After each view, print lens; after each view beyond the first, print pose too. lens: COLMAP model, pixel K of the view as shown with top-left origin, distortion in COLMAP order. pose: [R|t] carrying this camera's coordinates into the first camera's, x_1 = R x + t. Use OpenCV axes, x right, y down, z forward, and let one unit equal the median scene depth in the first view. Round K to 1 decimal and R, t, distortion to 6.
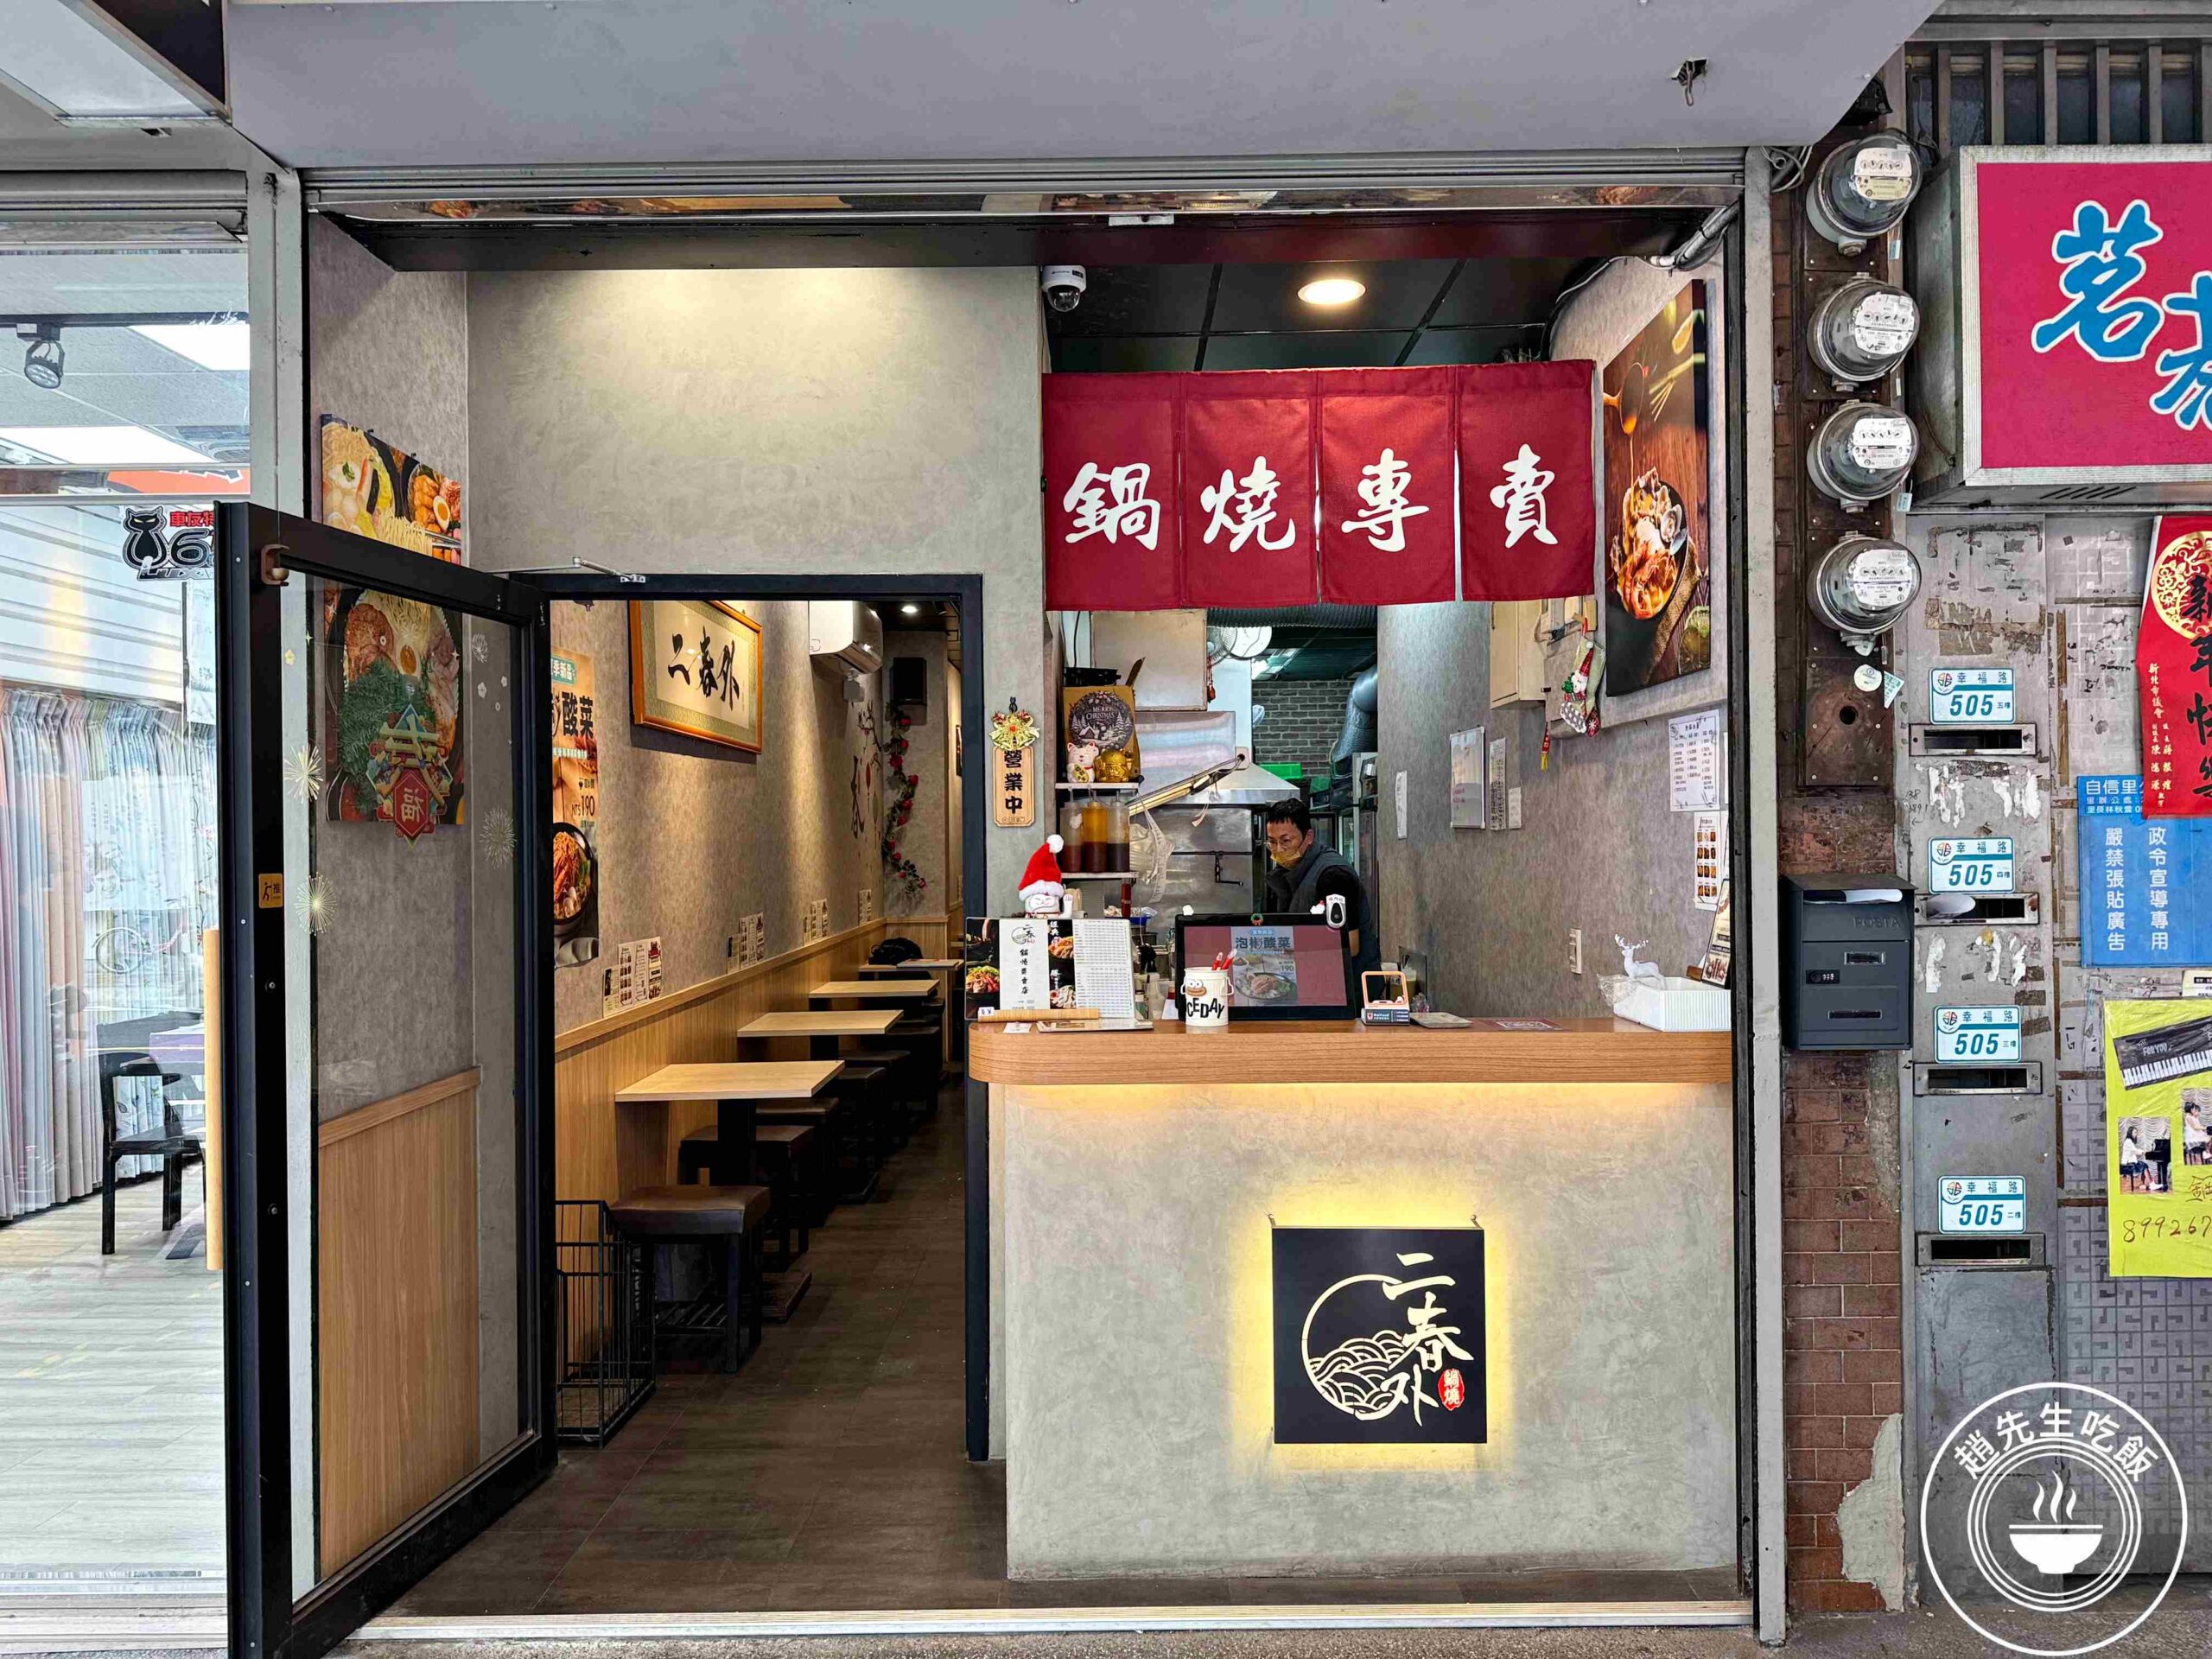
lens RADIAL K [[1513.7, 0, 1100.7], [0, 1513.7, 835.1], [0, 0, 1]] dist [0.004311, 0.025561]
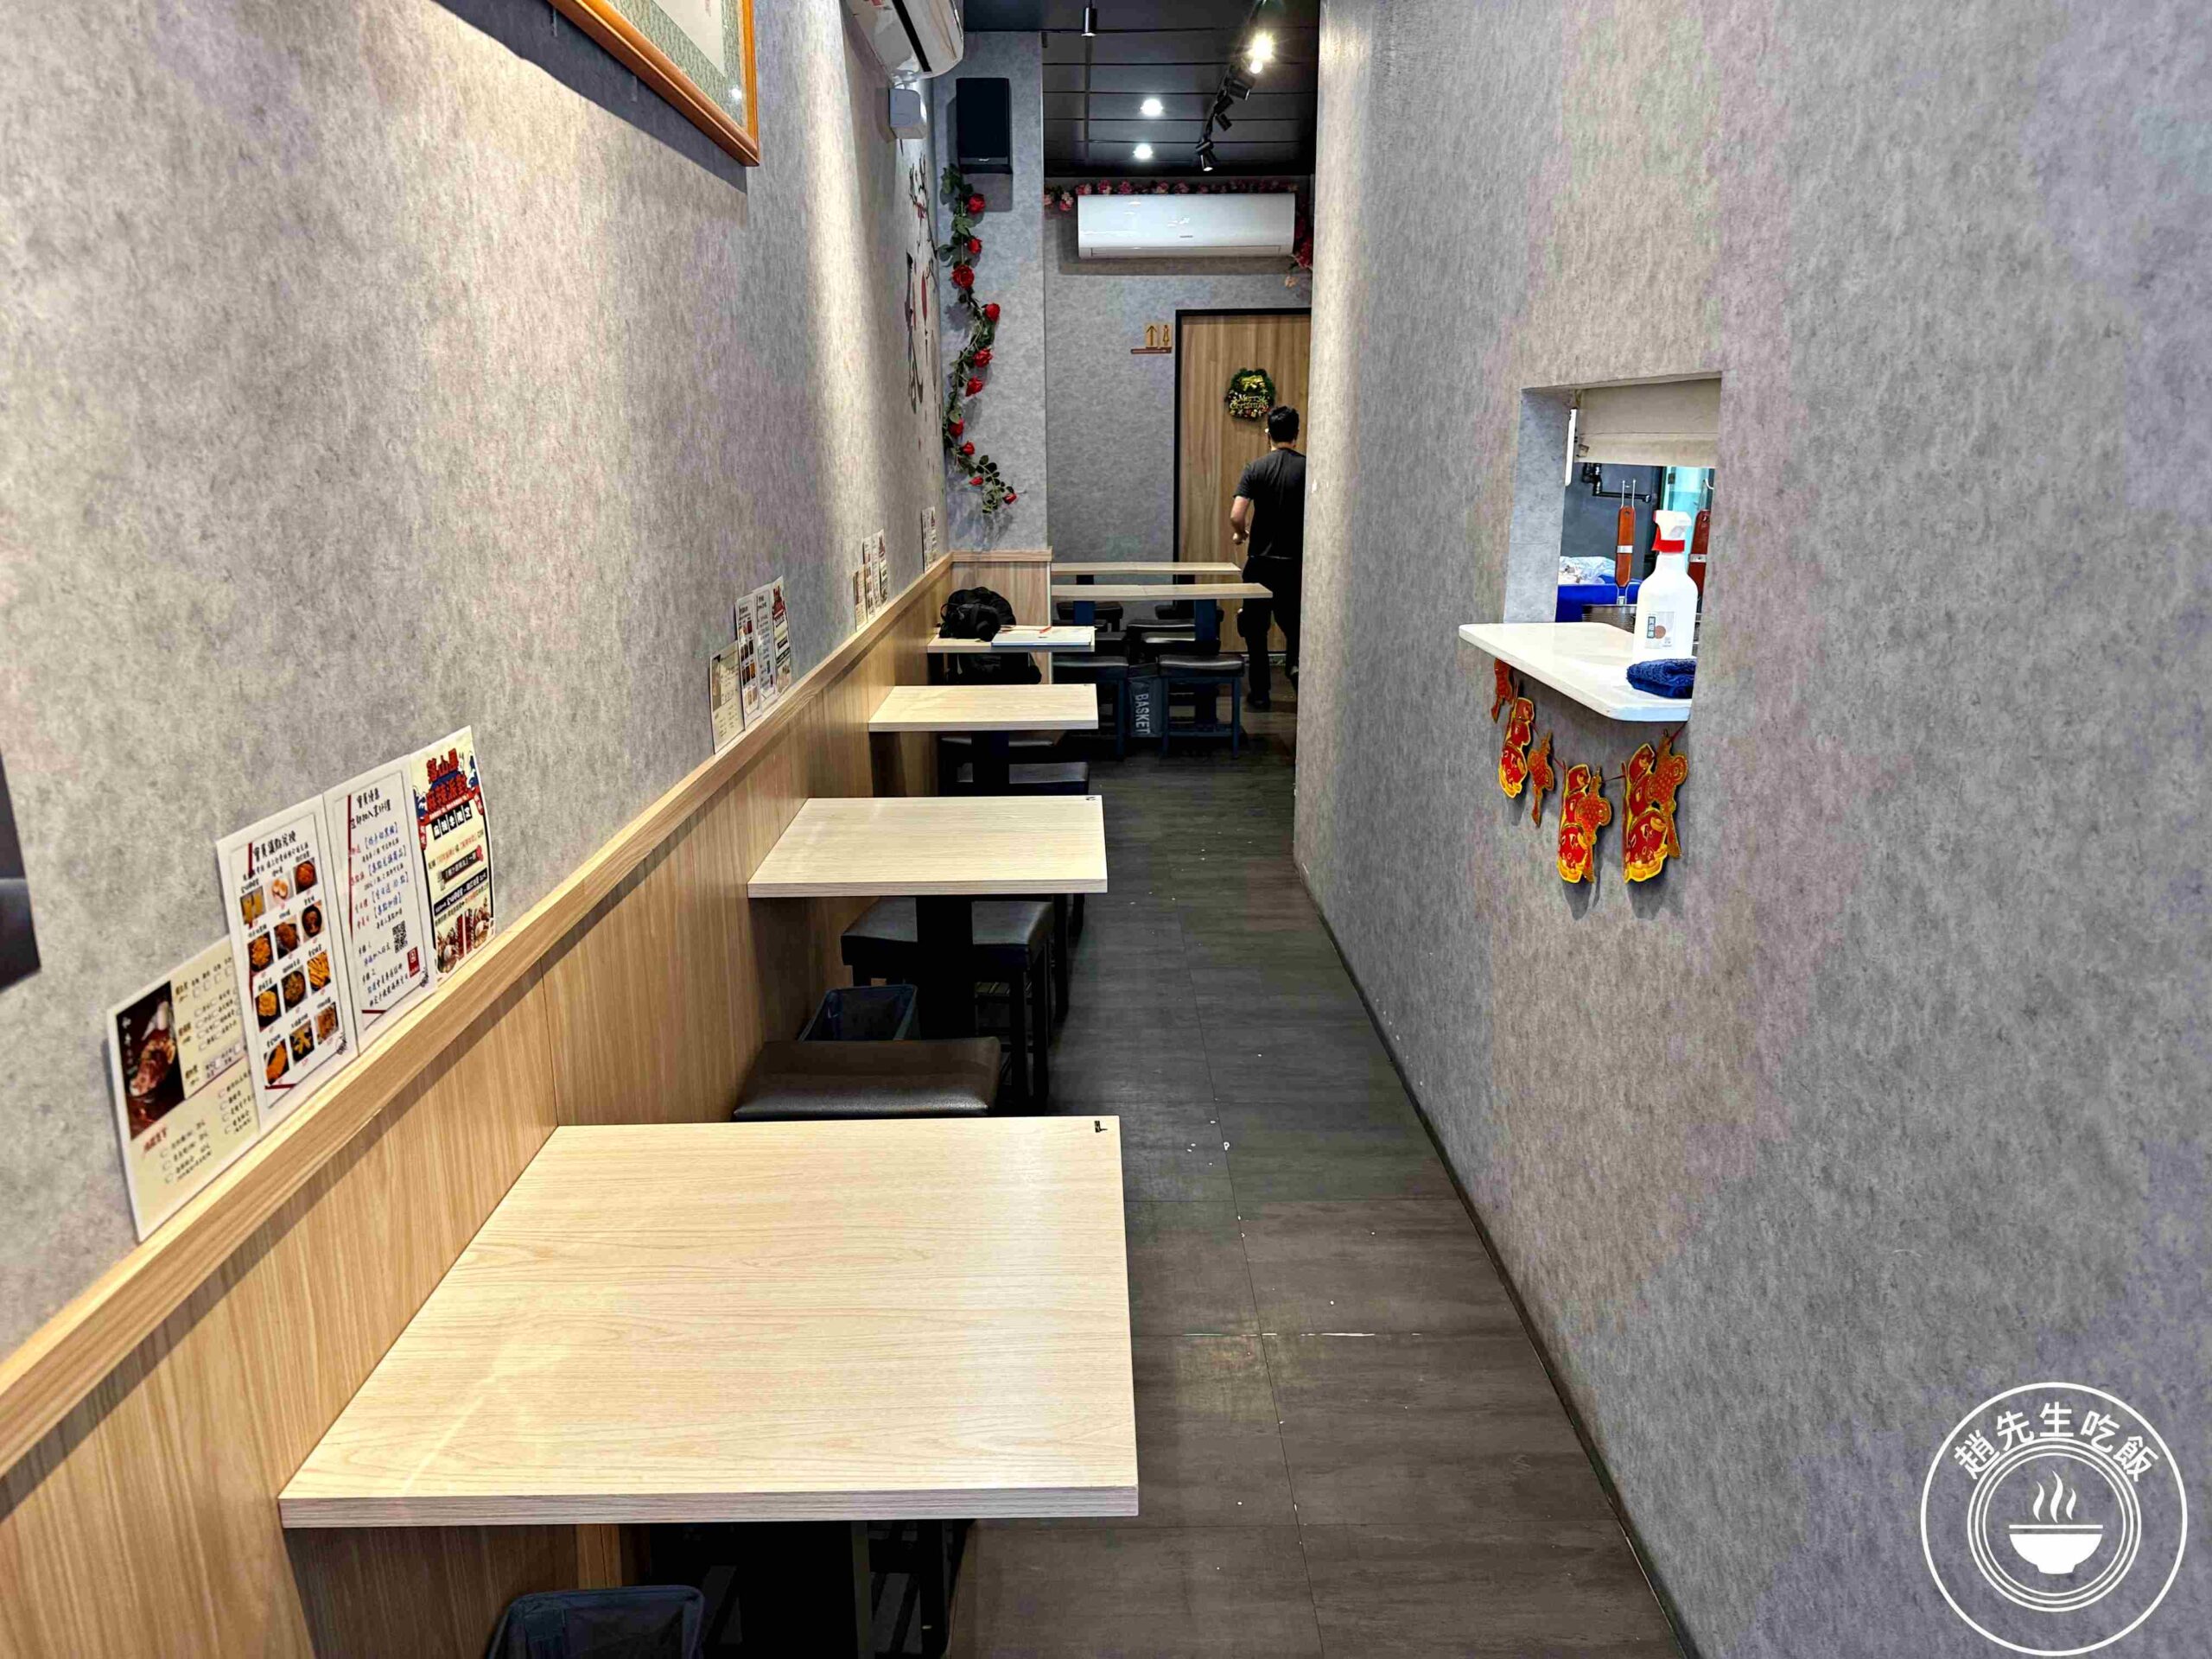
lens RADIAL K [[1513.7, 0, 1100.7], [0, 1513.7, 835.1], [0, 0, 1]] dist [0.004311, 0.025561]
pose [[0.999659, -0.003620, 0.025877, -0.098263], [-0.003133, 0.966609, 0.256238, 0.008333], [-0.025941, -0.256231, 0.966267, 0.387545]]
